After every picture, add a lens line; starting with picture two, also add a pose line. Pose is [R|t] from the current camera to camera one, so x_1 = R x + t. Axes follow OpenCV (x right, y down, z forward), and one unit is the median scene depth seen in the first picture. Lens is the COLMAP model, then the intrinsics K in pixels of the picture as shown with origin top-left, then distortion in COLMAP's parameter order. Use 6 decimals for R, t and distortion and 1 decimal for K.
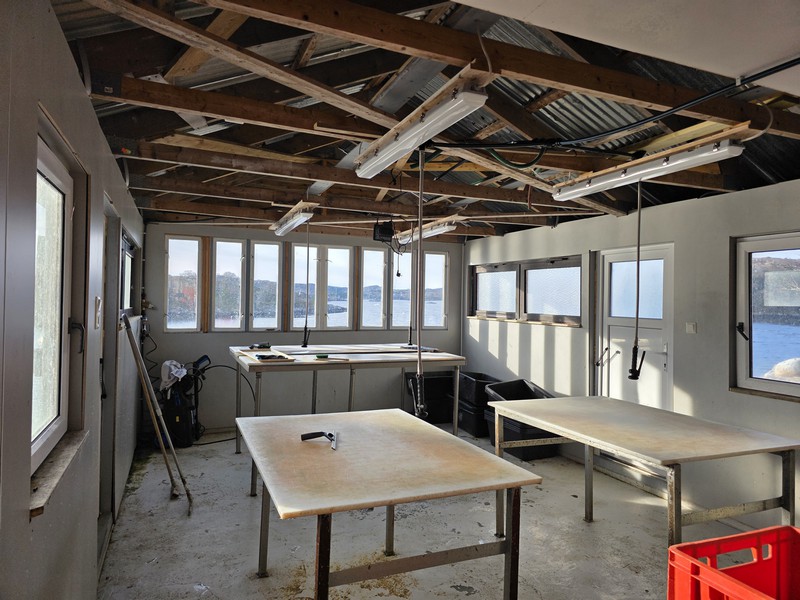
lens RADIAL K [[540.4, 0, 401.5], [0, 540.4, 299.0], [0, 0, 1]] dist [0.040968, -0.041040]
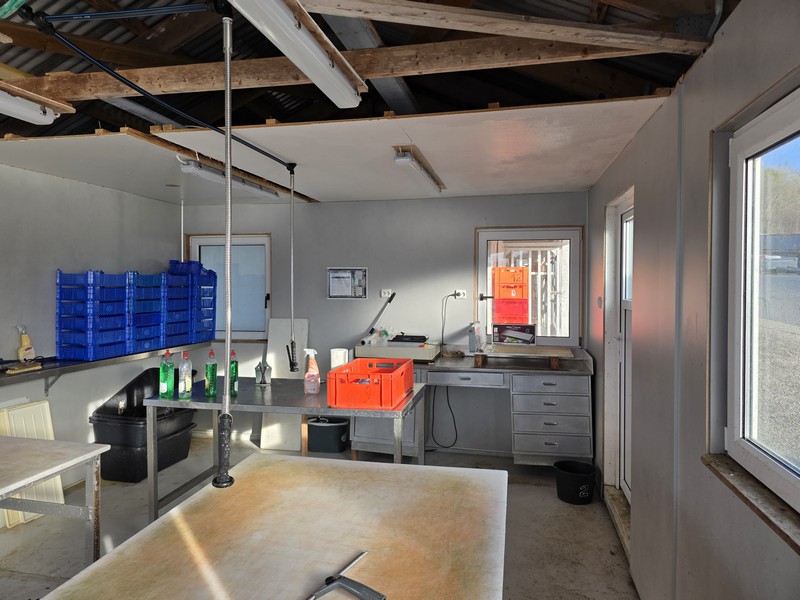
lens RADIAL K [[540.4, 0, 400.9], [0, 540.4, 296.2], [0, 0, 1]] dist [0.040968, -0.041040]
pose [[-0.832369, -0.032580, 0.553264, -0.554211], [-0.020199, 0.999391, 0.028462, -0.007234], [-0.553854, 0.012516, -0.832520, 1.745791]]
